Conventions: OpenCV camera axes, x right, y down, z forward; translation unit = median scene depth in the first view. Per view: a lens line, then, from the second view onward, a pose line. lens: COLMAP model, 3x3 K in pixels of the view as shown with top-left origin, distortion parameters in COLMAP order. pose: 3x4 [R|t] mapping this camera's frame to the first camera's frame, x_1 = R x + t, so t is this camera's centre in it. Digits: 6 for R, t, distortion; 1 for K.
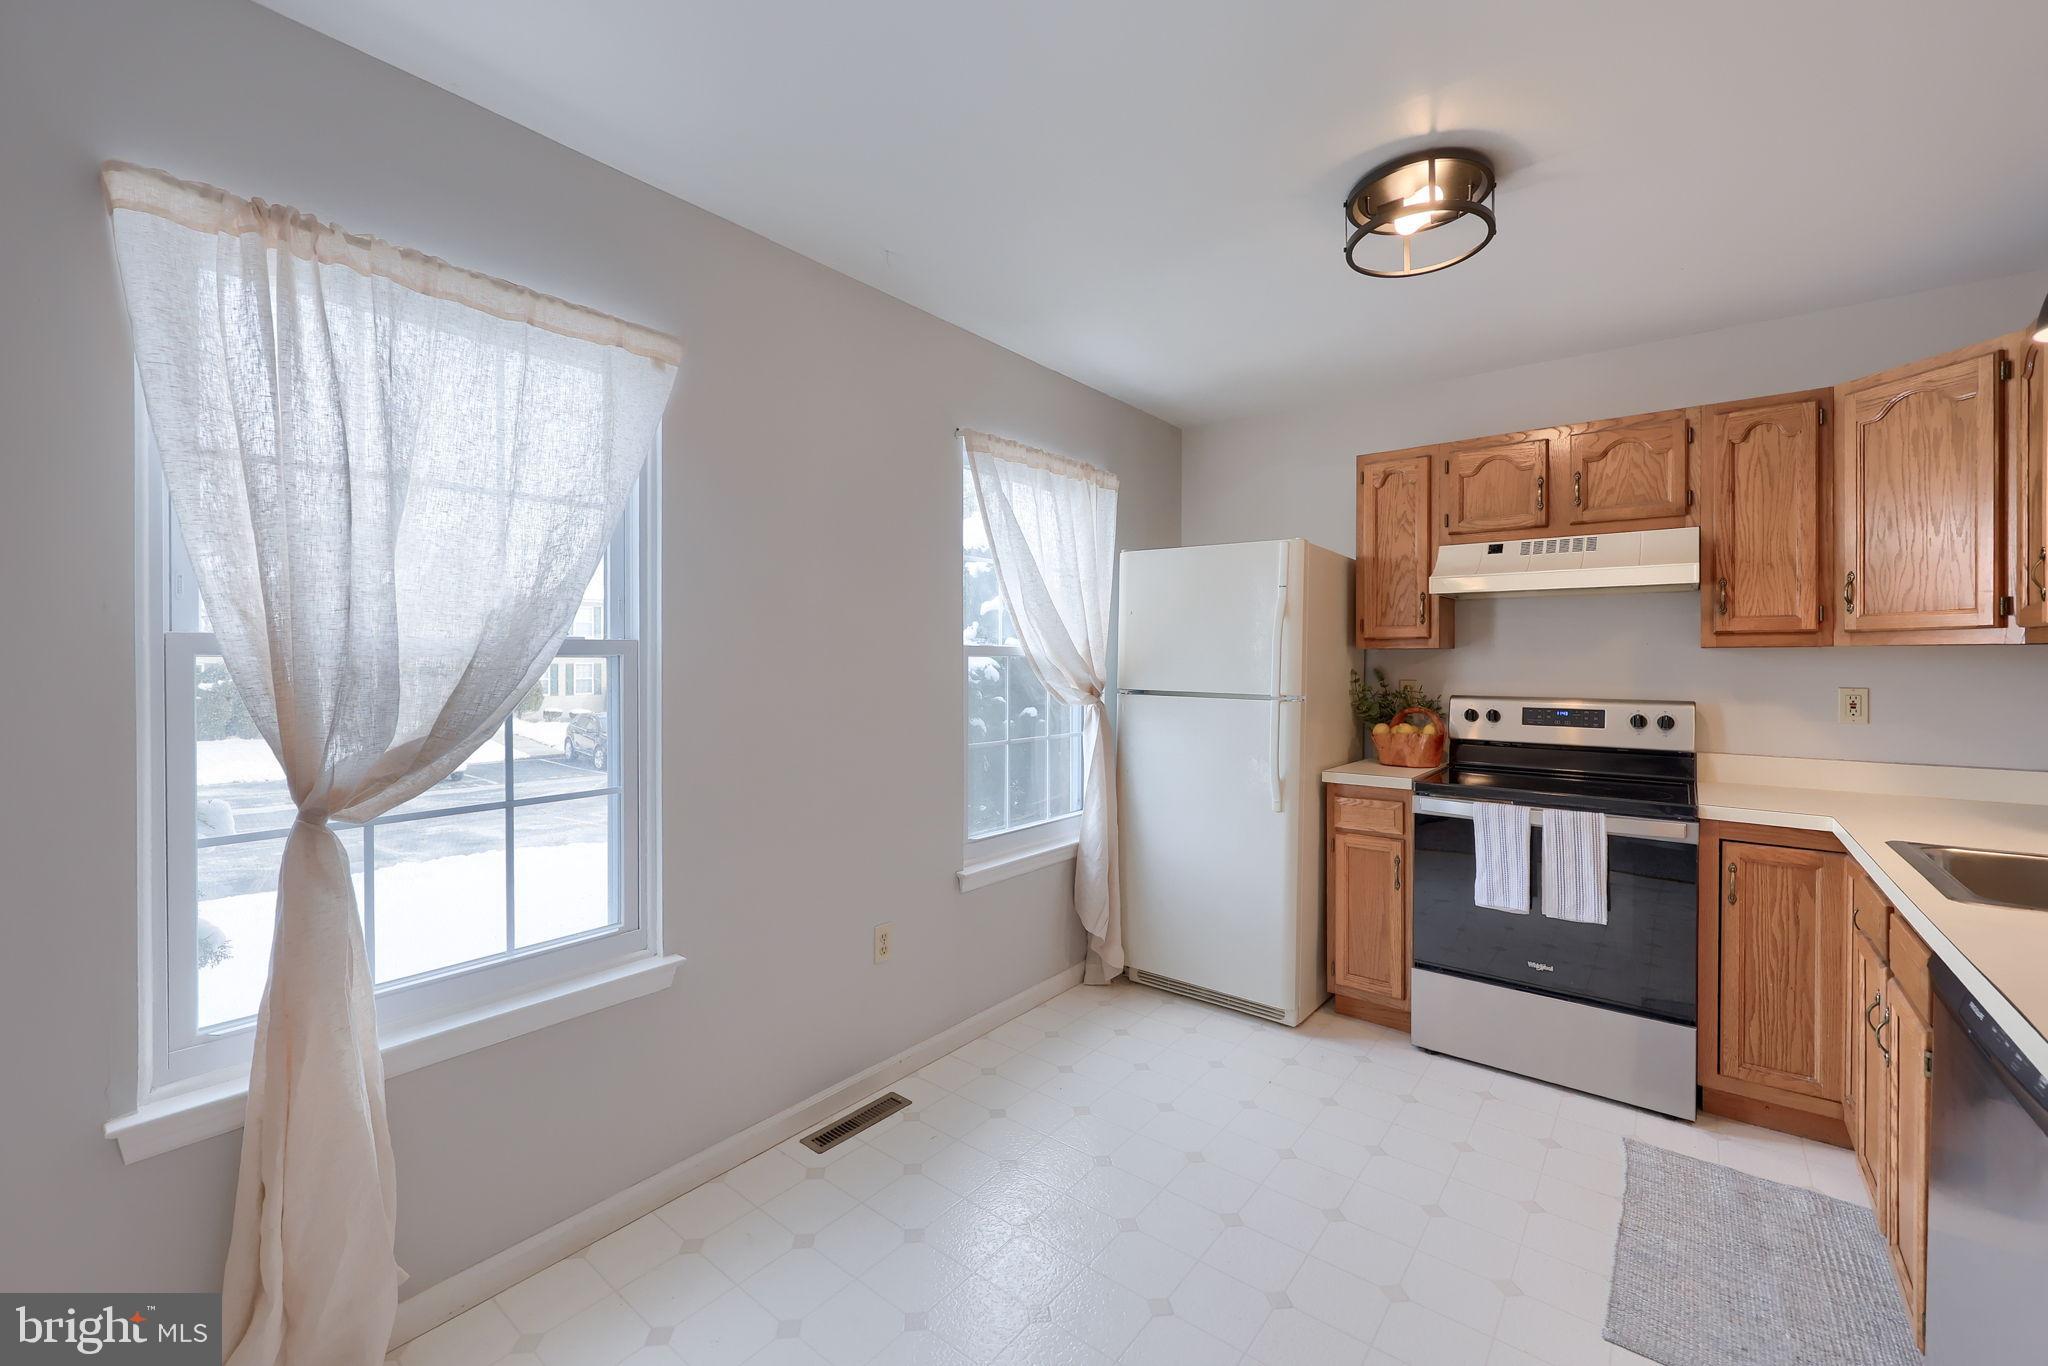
lens RADIAL K [[827.0, 0, 1009.3], [0, 827.0, 665.8], [0, 0, 1]] dist [0.002891, -0.000270]
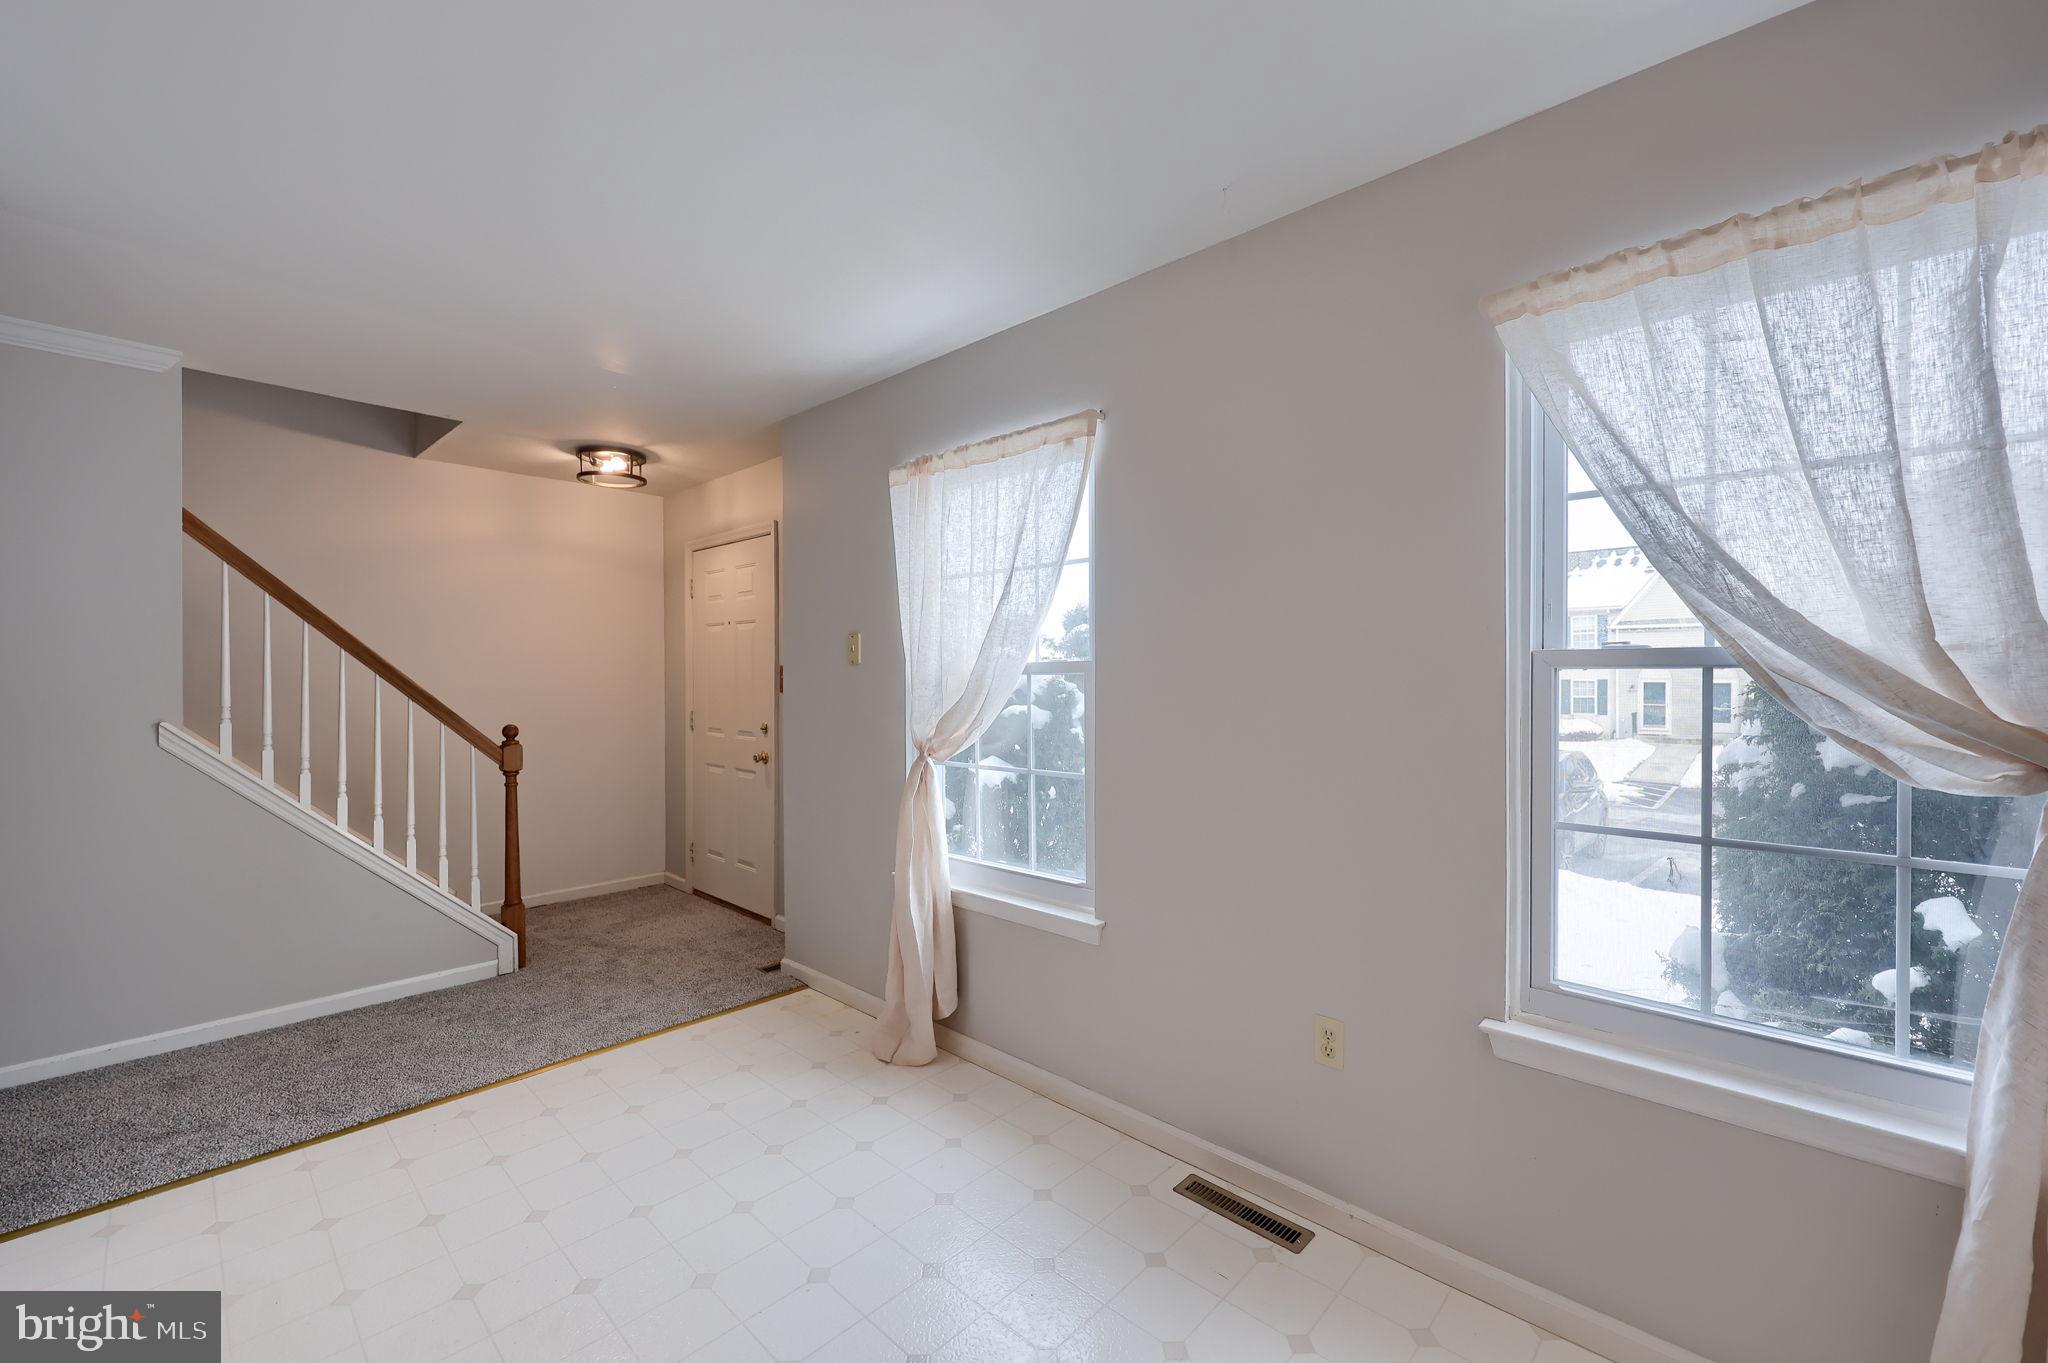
lens RADIAL K [[827.0, 0, 1023.4], [0, 827.0, 679.7], [0, 0, 1]] dist [0.002891, -0.000270]
pose [[-0.070247, 0.007007, -0.997505, 1.052535], [-0.002430, 0.999971, 0.007196, -0.013918], [0.997527, 0.002930, -0.070228, 1.271727]]
